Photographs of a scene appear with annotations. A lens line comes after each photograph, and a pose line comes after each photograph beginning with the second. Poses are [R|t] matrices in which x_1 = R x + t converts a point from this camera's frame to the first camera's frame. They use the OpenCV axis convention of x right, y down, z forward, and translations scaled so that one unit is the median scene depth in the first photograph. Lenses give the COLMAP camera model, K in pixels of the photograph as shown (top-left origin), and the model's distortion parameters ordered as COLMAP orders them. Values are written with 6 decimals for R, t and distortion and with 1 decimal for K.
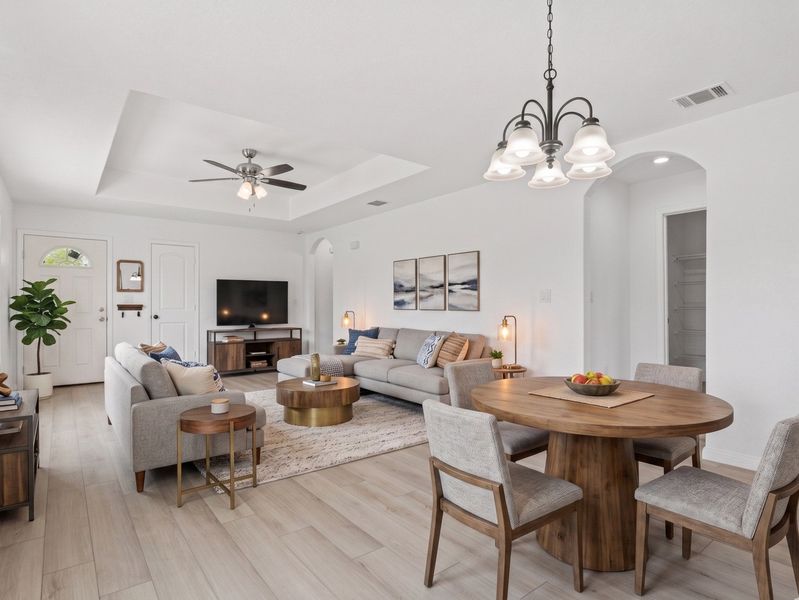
lens RADIAL K [[433.2, 0, 399.5], [0, 433.2, 300.0], [0, 0, 1]] dist [-0.000840, 0.000027]
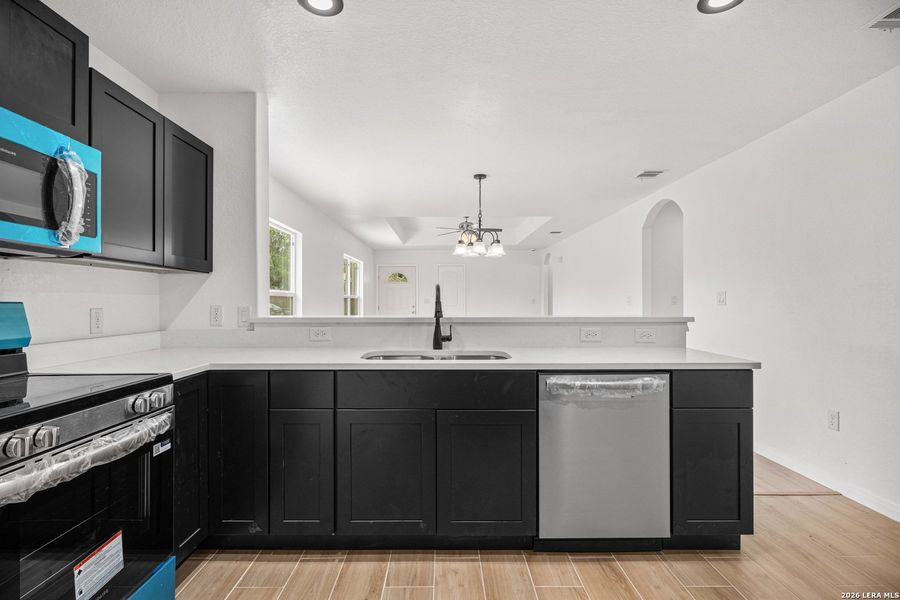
lens RADIAL K [[441.8, 0, 443.2], [0, 441.8, 300.8], [0, 0, 1]] dist [-0.000090, 0.000178]
pose [[0.788403, -0.001359, -0.615157, 0.539919], [0.008289, 0.999930, 0.008415, -0.015950], [0.615103, -0.011733, 0.788360, -0.356168]]
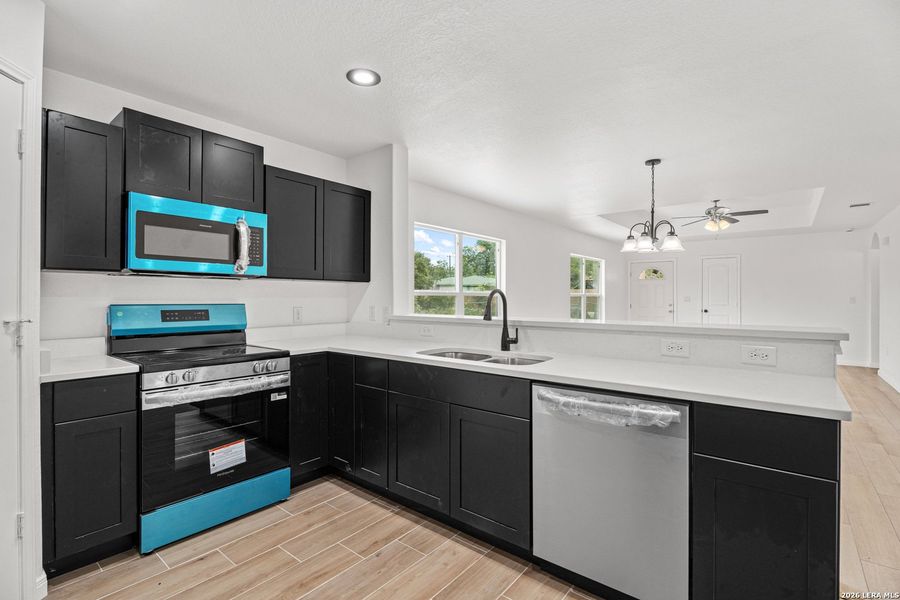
lens RADIAL K [[421.5, 0, 442.1], [0, 421.5, 297.9], [0, 0, 1]] dist [-0.004040, -0.000926]
pose [[0.214000, 0.001893, -0.976832, 0.687571], [0.011065, 0.999929, 0.004361, -0.021934], [0.976771, -0.011742, 0.213964, -0.161637]]
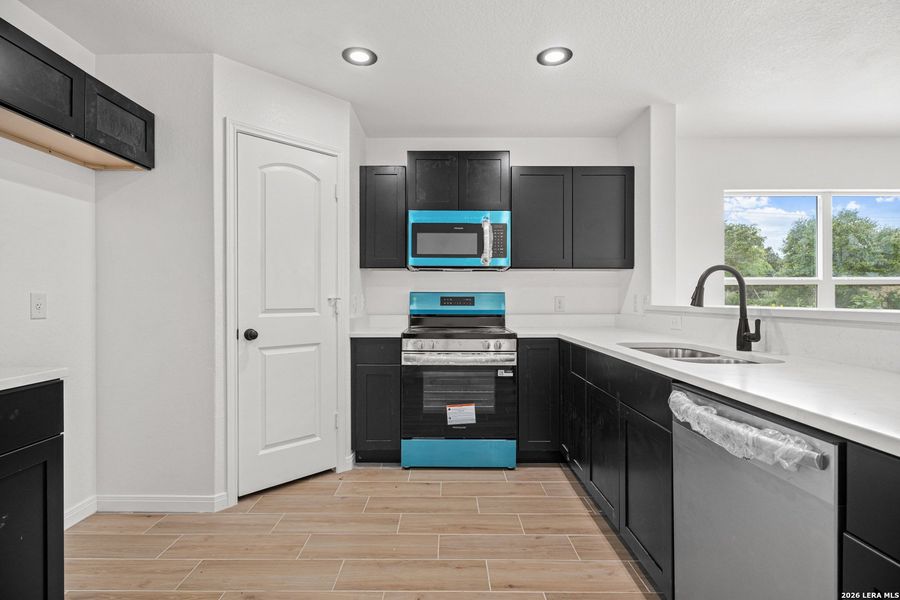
lens RADIAL K [[441.8, 0, 443.2], [0, 441.8, 300.8], [0, 0, 1]] dist [-0.000090, 0.000178]
pose [[-0.619528, 0.005214, -0.784957, 0.668201], [0.011376, 0.999933, -0.002336, -0.002267], [0.784892, -0.010377, -0.619546, 0.034092]]
